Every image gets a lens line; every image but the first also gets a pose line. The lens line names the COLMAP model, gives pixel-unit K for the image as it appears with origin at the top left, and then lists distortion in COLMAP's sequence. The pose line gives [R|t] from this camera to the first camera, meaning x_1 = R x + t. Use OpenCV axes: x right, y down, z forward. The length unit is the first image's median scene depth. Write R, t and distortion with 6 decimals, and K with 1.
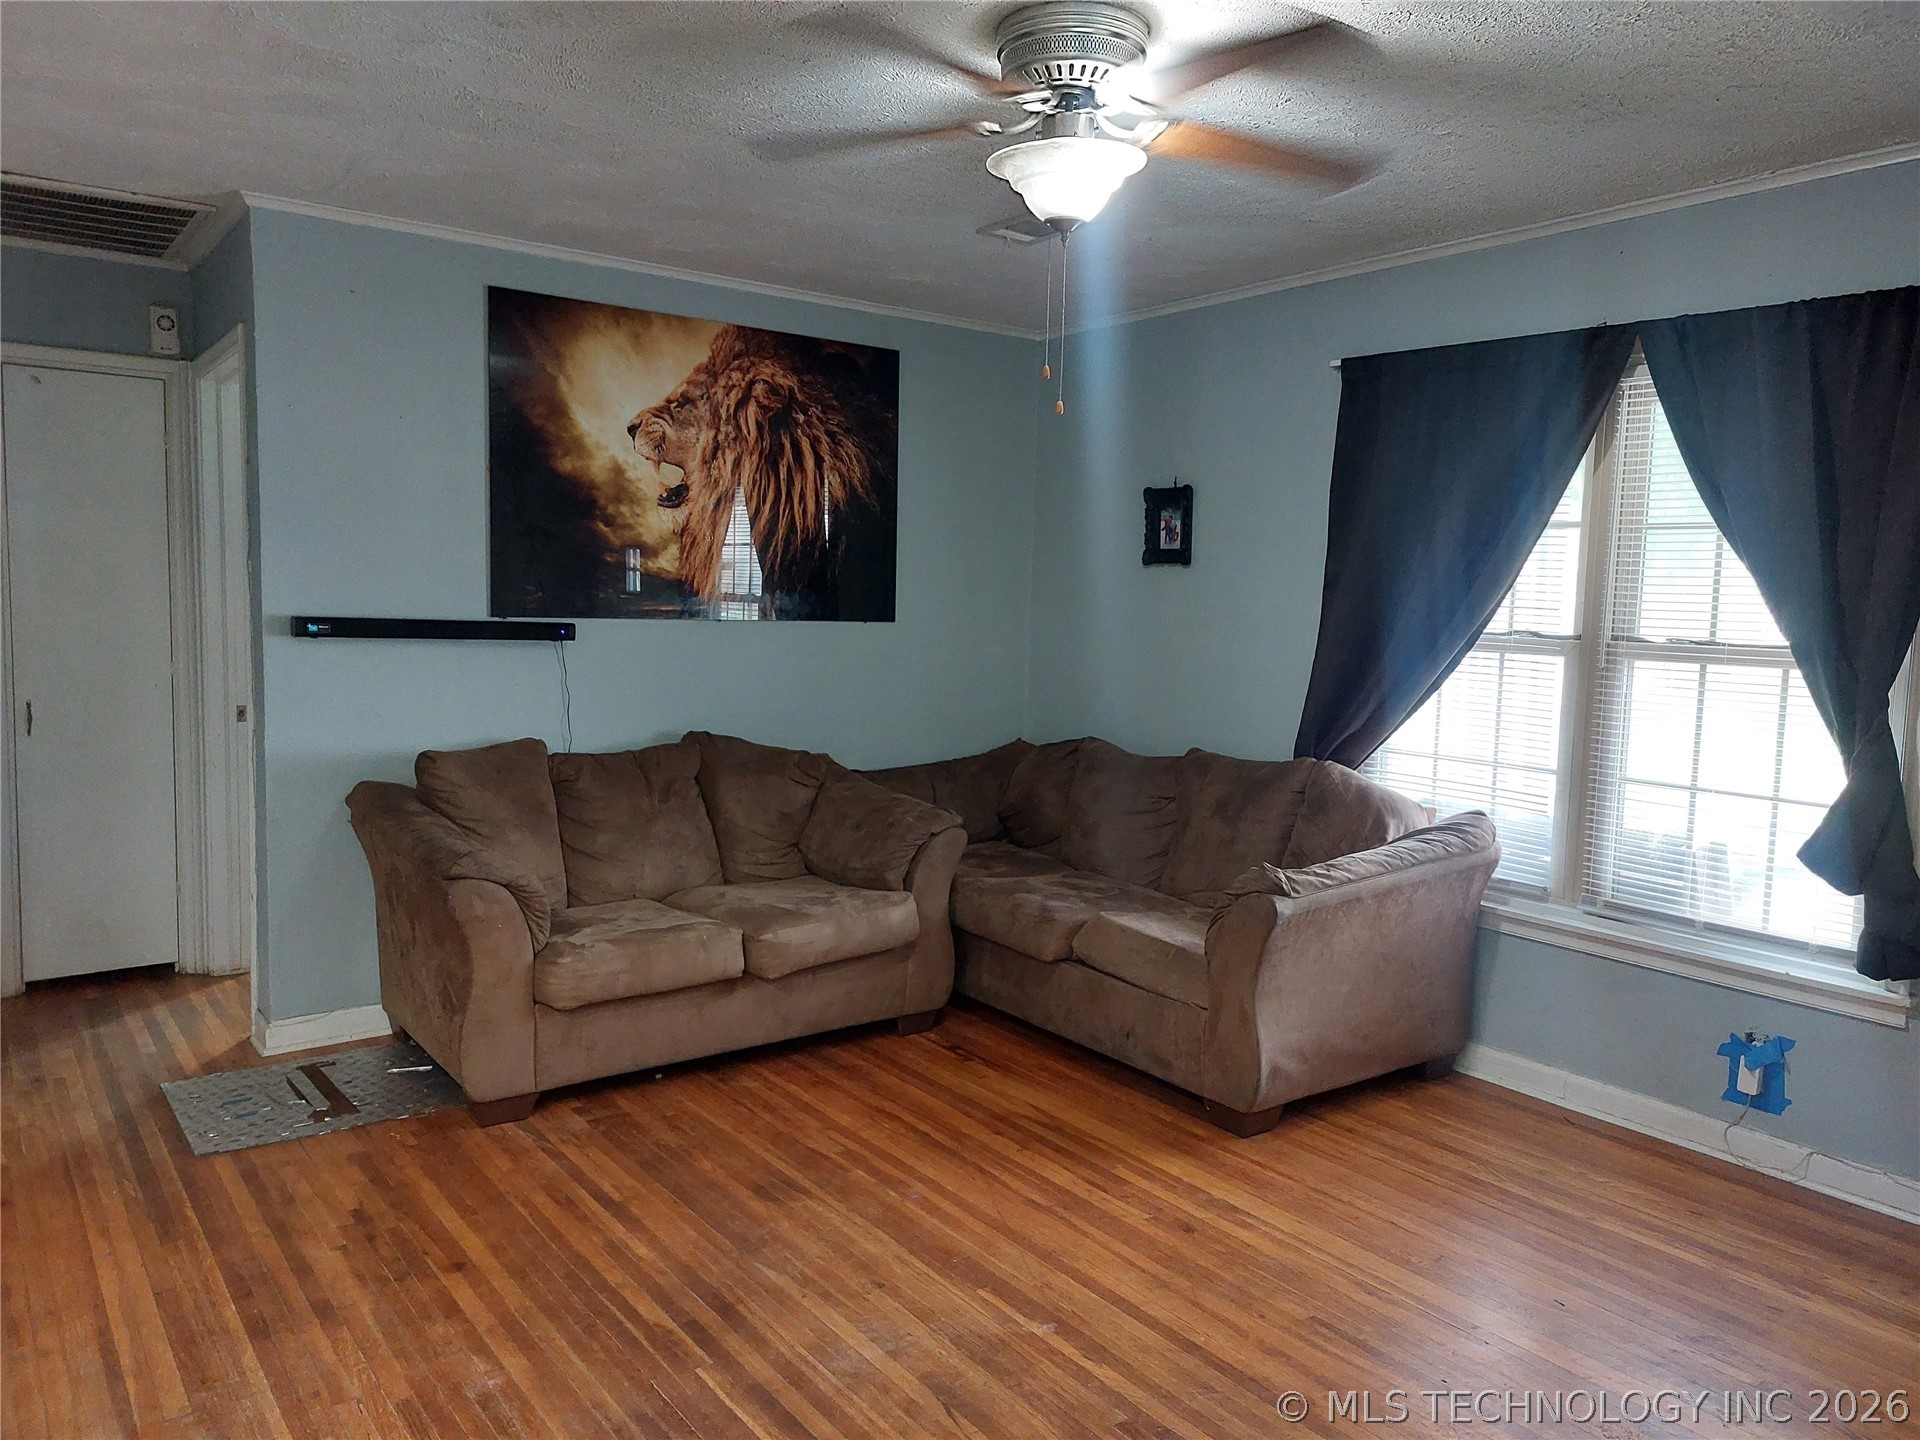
lens RADIAL K [[1371.9, 0, 968.6], [0, 1371.9, 711.8], [0, 0, 1]] dist [0.093525, -0.102217]
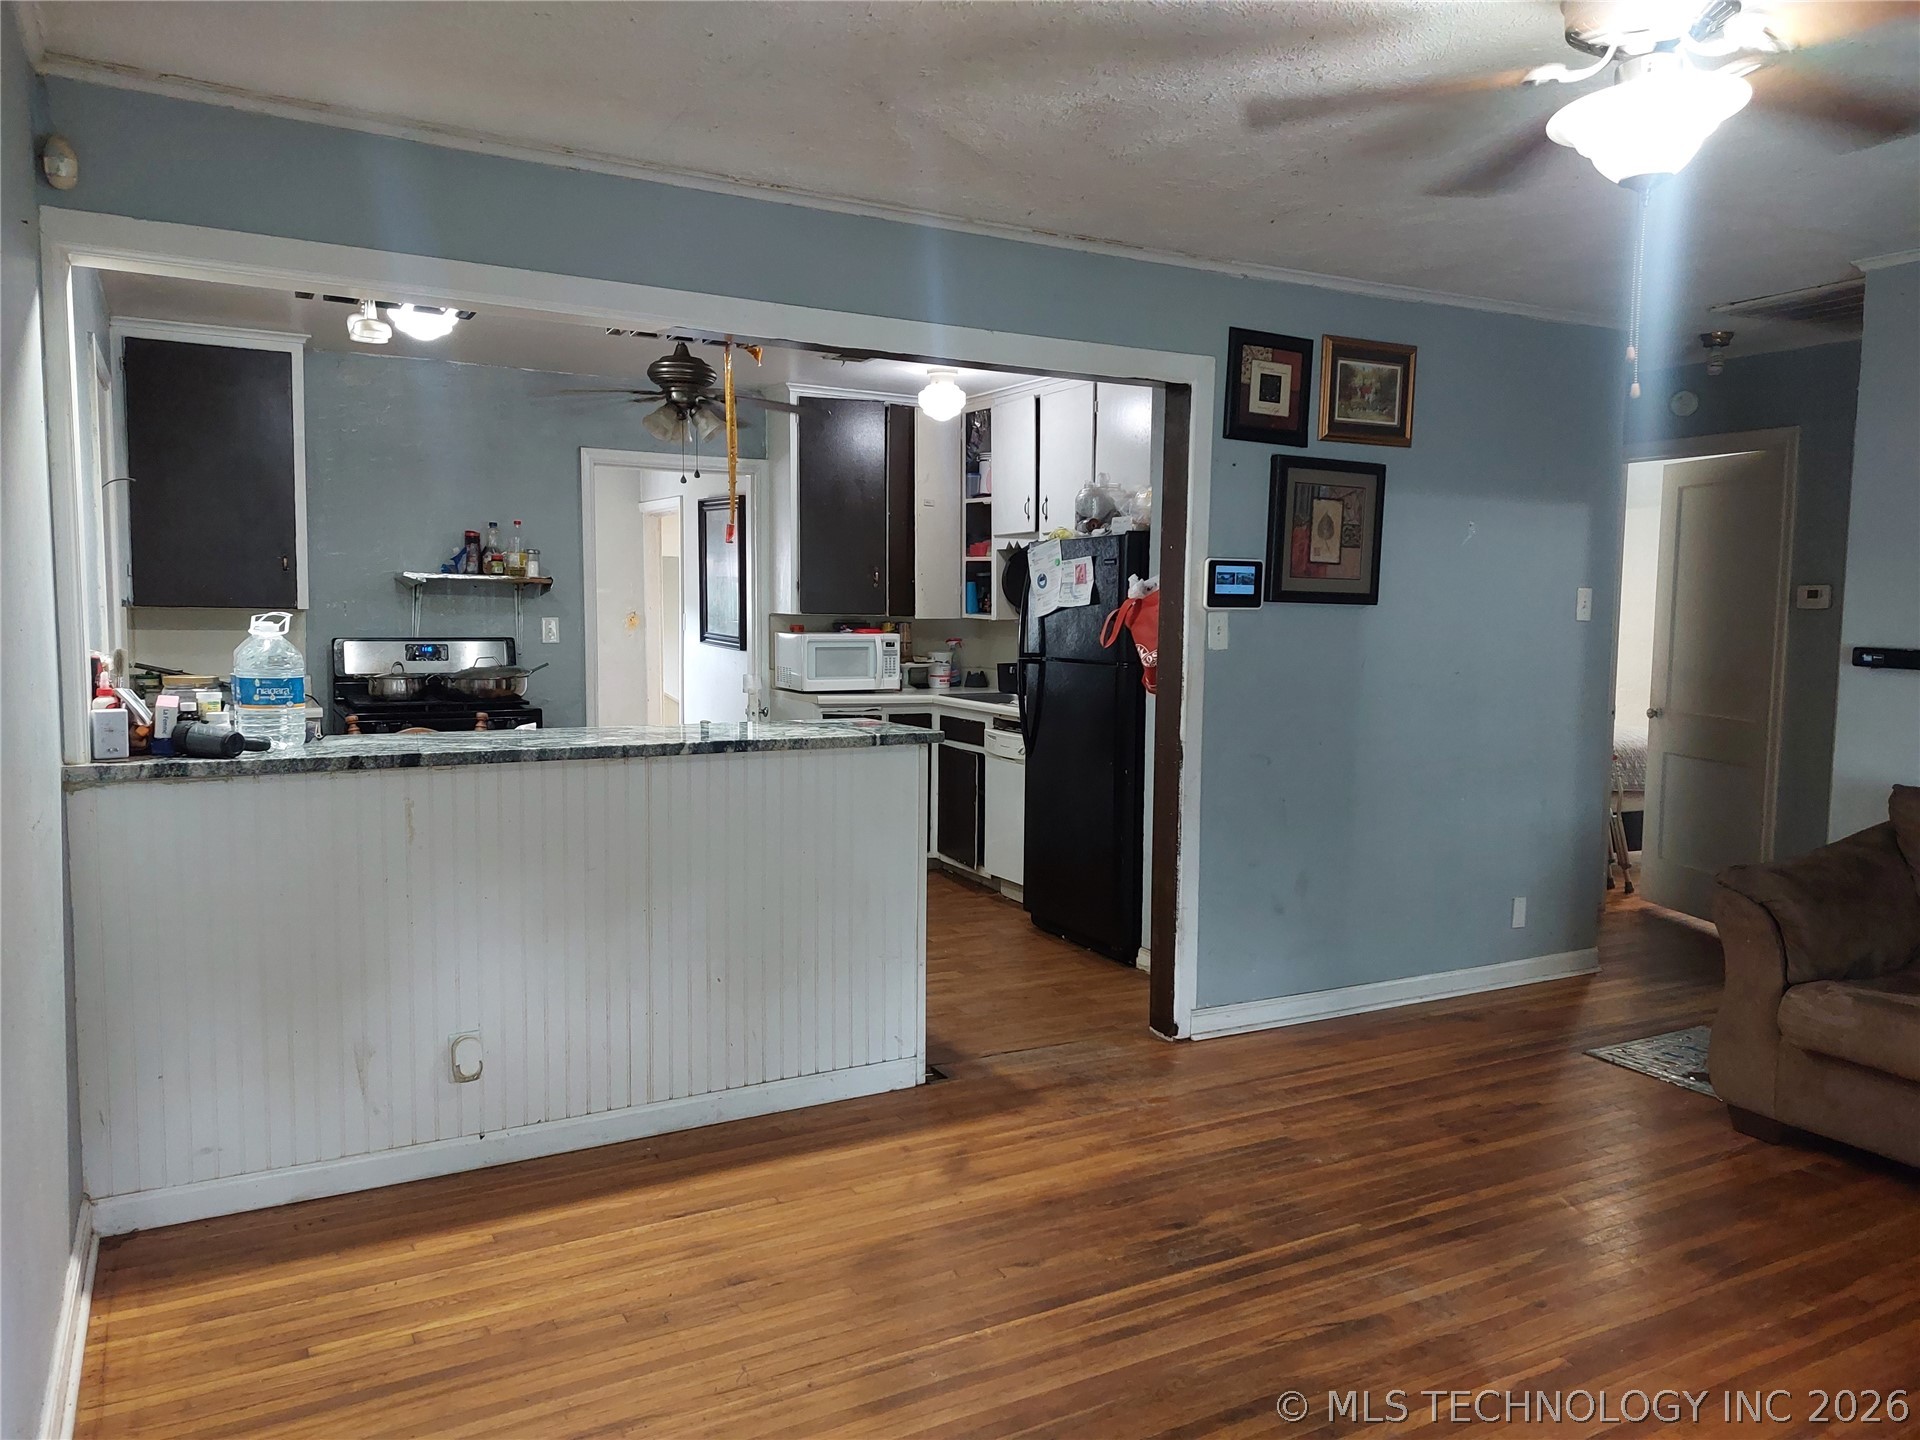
lens RADIAL K [[1376.8, 0, 969.7], [0, 1376.8, 721.5], [0, 0, 1]] dist [0.117030, -0.140219]
pose [[-0.143982, 0.059853, -0.987769, 0.729530], [-0.102021, 0.991953, 0.074978, -0.025322], [0.984307, 0.111568, -0.136717, 0.525596]]
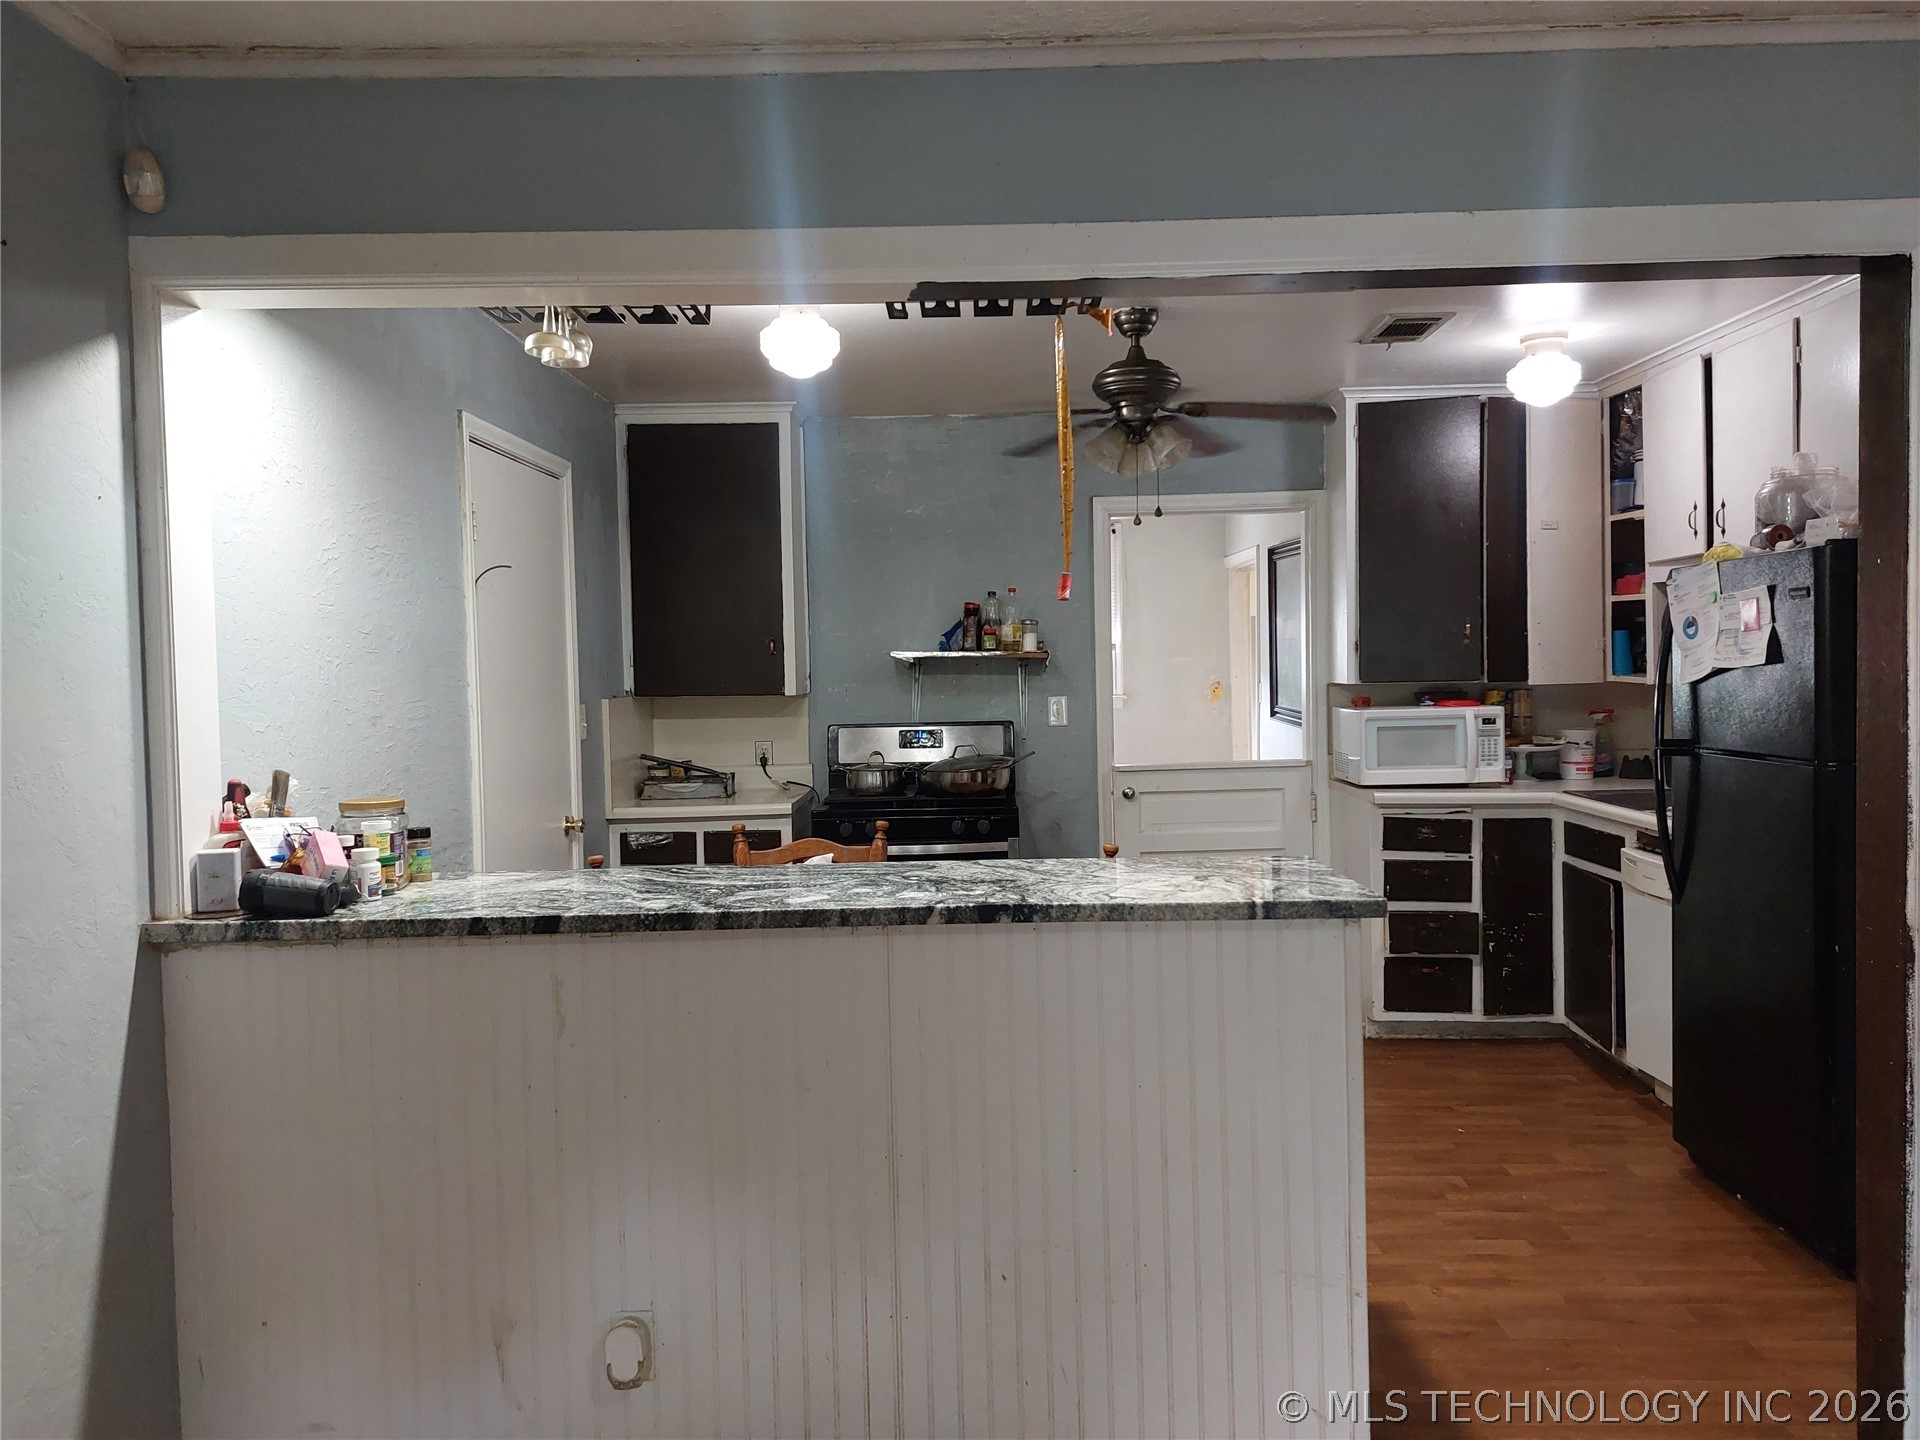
lens RADIAL K [[1371.9, 0, 968.6], [0, 1371.9, 711.8], [0, 0, 1]] dist [0.093525, -0.102217]
pose [[-0.614881, 0.016278, -0.788452, 0.266624], [-0.062940, 0.995585, 0.069638, -0.052669], [0.786104, 0.092444, -0.611142, 0.591144]]
